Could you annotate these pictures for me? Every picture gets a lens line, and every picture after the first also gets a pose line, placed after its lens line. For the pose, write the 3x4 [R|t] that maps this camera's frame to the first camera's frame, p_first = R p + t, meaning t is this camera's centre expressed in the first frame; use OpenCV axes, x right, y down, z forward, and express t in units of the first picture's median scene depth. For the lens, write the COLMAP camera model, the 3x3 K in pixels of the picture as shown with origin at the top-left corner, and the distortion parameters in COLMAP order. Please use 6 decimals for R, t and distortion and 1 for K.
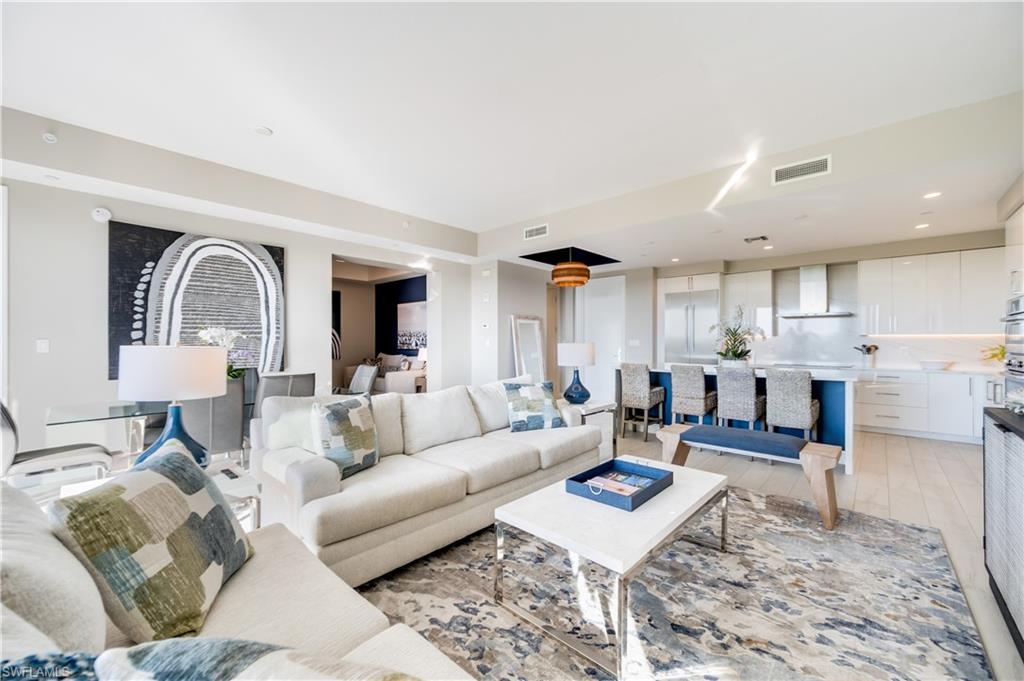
lens RADIAL K [[403.1, 0, 513.1], [0, 403.1, 340.6], [0, 0, 1]] dist [-0.000323, -0.000808]
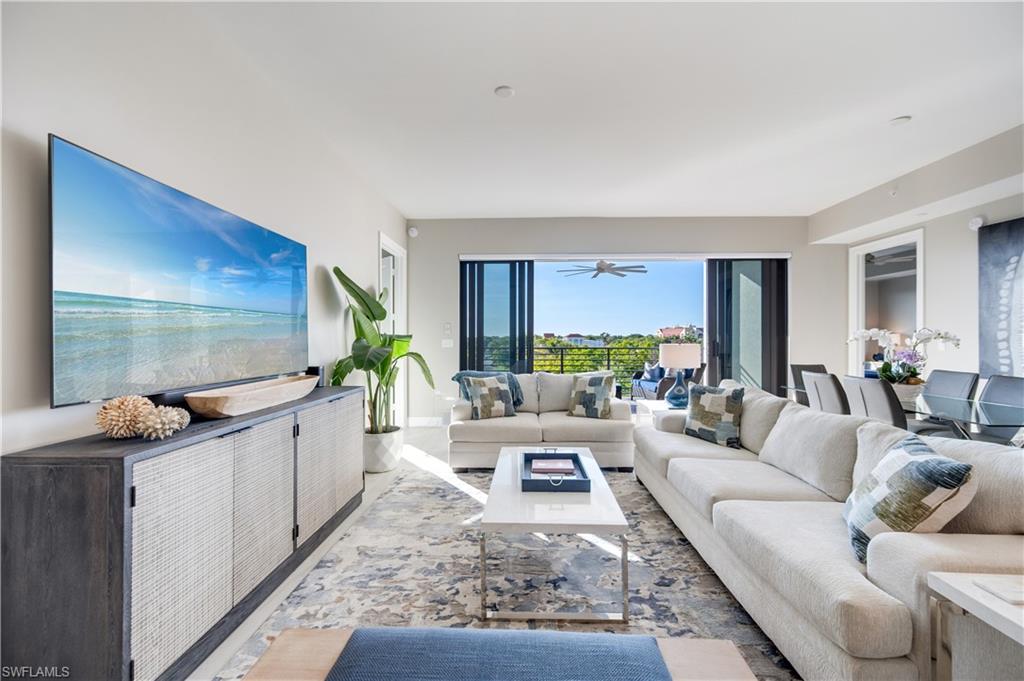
lens RADIAL K [[403.1, 0, 517.9], [0, 403.1, 341.8], [0, 0, 1]] dist [-0.000323, -0.000808]
pose [[-0.755618, 0.007342, -0.654971, 0.555020], [0.002742, 0.999964, 0.008046, -0.009056], [0.655006, 0.004284, -0.755611, 0.924784]]
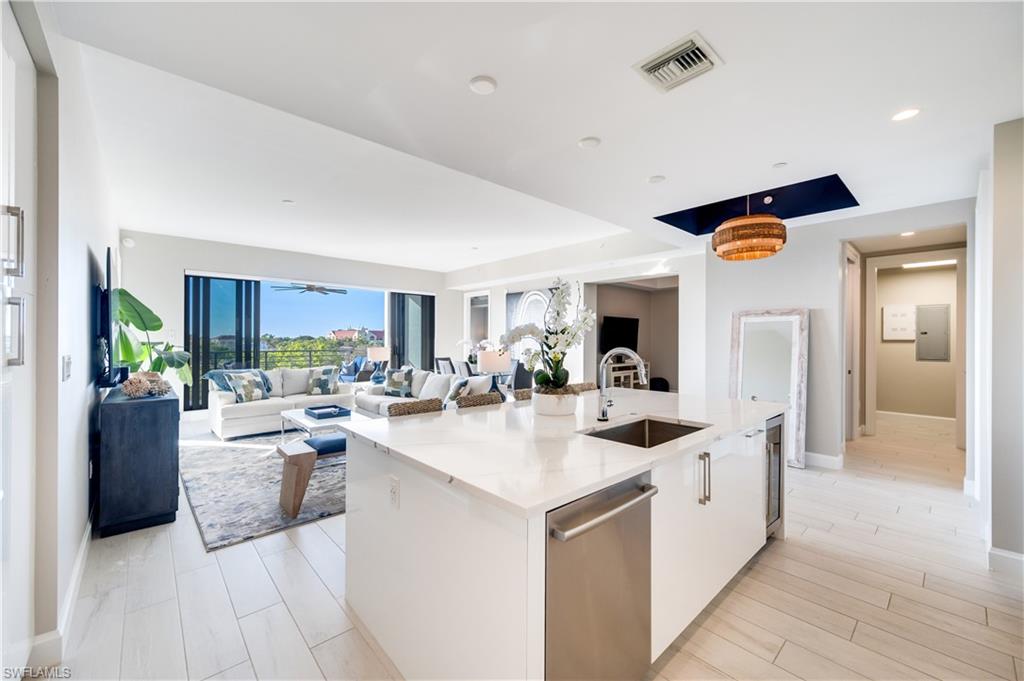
lens RADIAL K [[403.1, 0, 513.3], [0, 403.1, 337.8], [0, 0, 1]] dist [-0.000323, -0.000808]
pose [[-0.094759, -0.005011, -0.995488, 1.246226], [0.001825, 0.999985, -0.005207, -0.024417], [0.995499, -0.002310, -0.094749, 1.164484]]
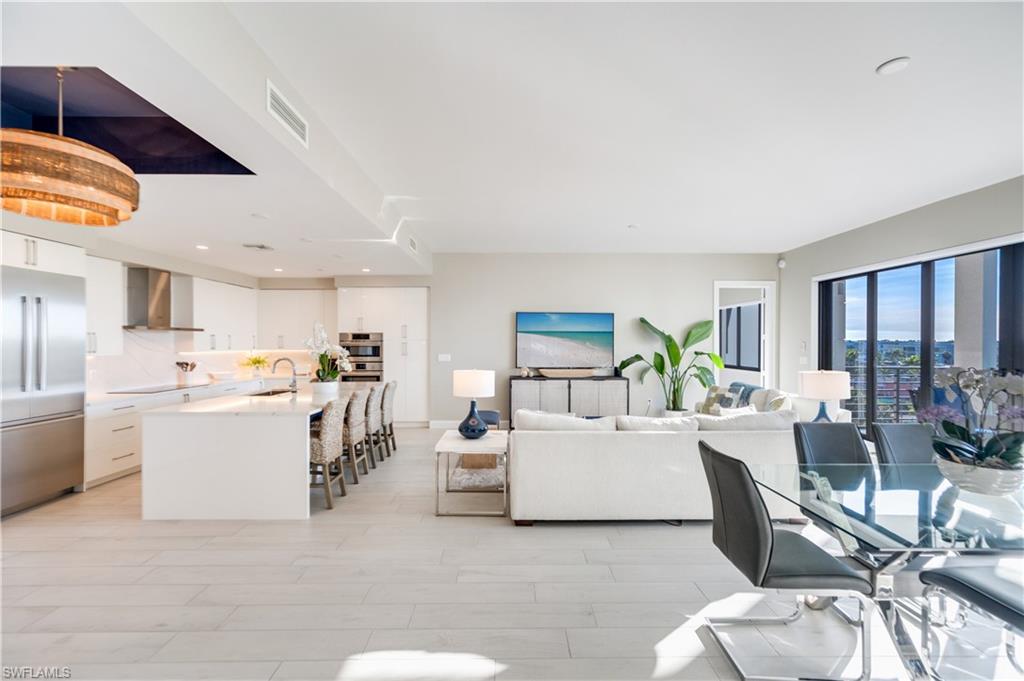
lens RADIAL K [[403.1, 0, 509.5], [0, 403.1, 343.8], [0, 0, 1]] dist [-0.000323, -0.000808]
pose [[-0.676802, -0.004561, 0.736151, -0.563077], [-0.004349, 0.999988, 0.002198, -0.055301], [-0.736153, -0.001714, -0.676813, 1.557073]]
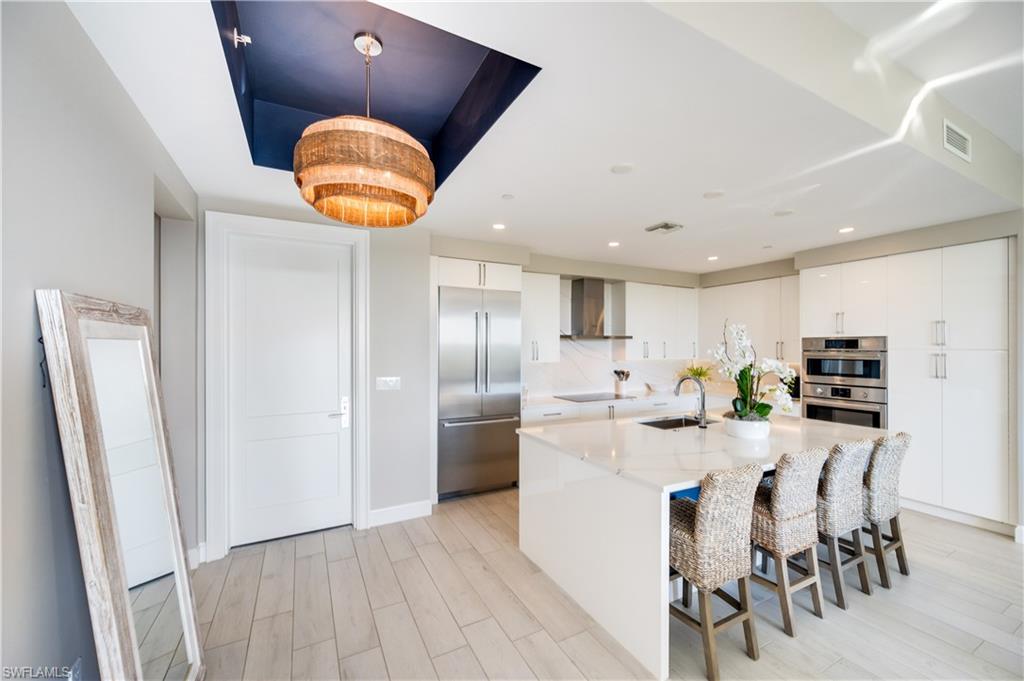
lens RADIAL K [[403.1, 0, 515.4], [0, 403.1, 345.3], [0, 0, 1]] dist [-0.000323, -0.000808]
pose [[0.341307, 0.002112, 0.939950, -0.159009], [-0.007262, 0.999974, 0.000390, -0.068398], [-0.939924, -0.006959, 0.341313, 1.306246]]
